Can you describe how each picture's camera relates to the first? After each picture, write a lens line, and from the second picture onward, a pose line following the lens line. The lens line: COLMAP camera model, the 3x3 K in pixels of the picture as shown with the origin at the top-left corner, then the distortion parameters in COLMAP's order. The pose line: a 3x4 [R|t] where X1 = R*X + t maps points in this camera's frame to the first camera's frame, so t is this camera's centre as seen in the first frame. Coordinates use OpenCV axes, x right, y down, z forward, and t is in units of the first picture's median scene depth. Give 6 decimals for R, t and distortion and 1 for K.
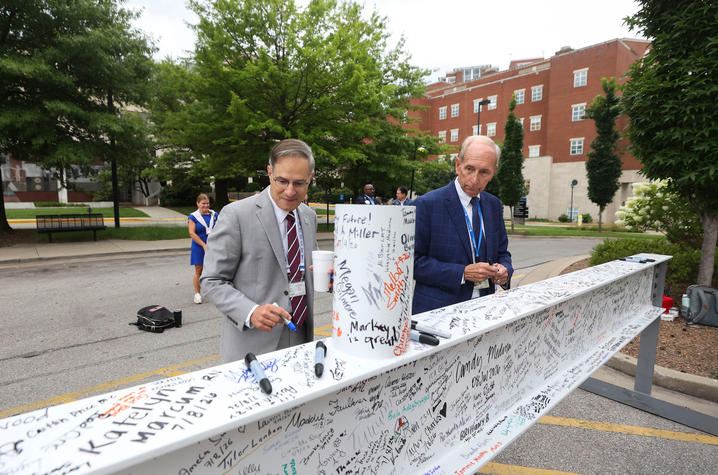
lens RADIAL K [[367.6, 0, 329.9], [0, 367.6, 232.4], [0, 0, 1]] dist [-0.037816, 0.000651]
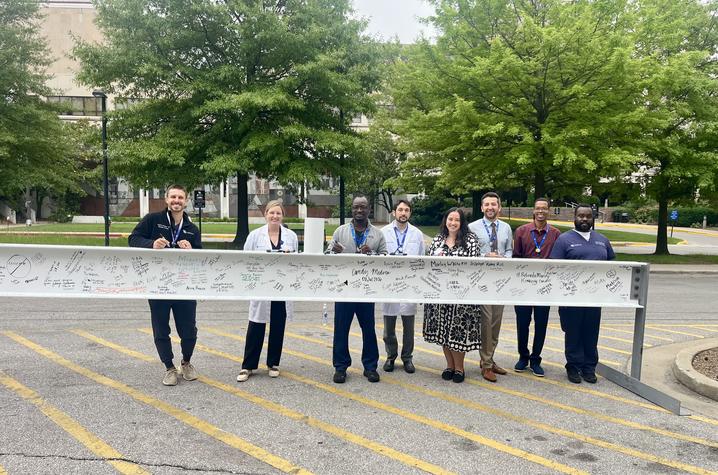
lens RADIAL K [[536.5, 0, 358.6], [0, 536.5, 242.7], [0, 0, 1]] dist [0.020388, -0.000272]
pose [[0.858705, 0.033215, -0.511393, 0.123555], [-0.054703, 0.998137, -0.027026, 0.011698], [0.509543, 0.051182, 0.858922, -0.133030]]
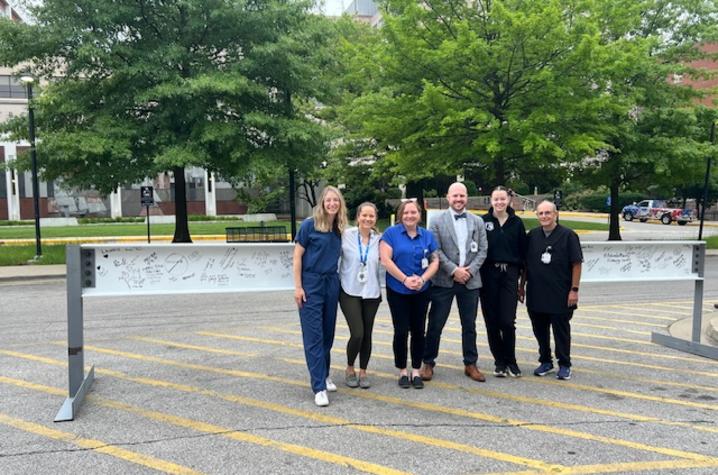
lens RADIAL K [[611.7, 0, 359.1], [0, 611.7, 240.0], [0, 0, 1]] dist [0.032824, -0.024873]
pose [[0.928653, 0.000297, -0.370950, 0.068925], [-0.013852, 0.999330, -0.033878, 0.019140], [0.370691, 0.036599, 0.928035, -0.212252]]
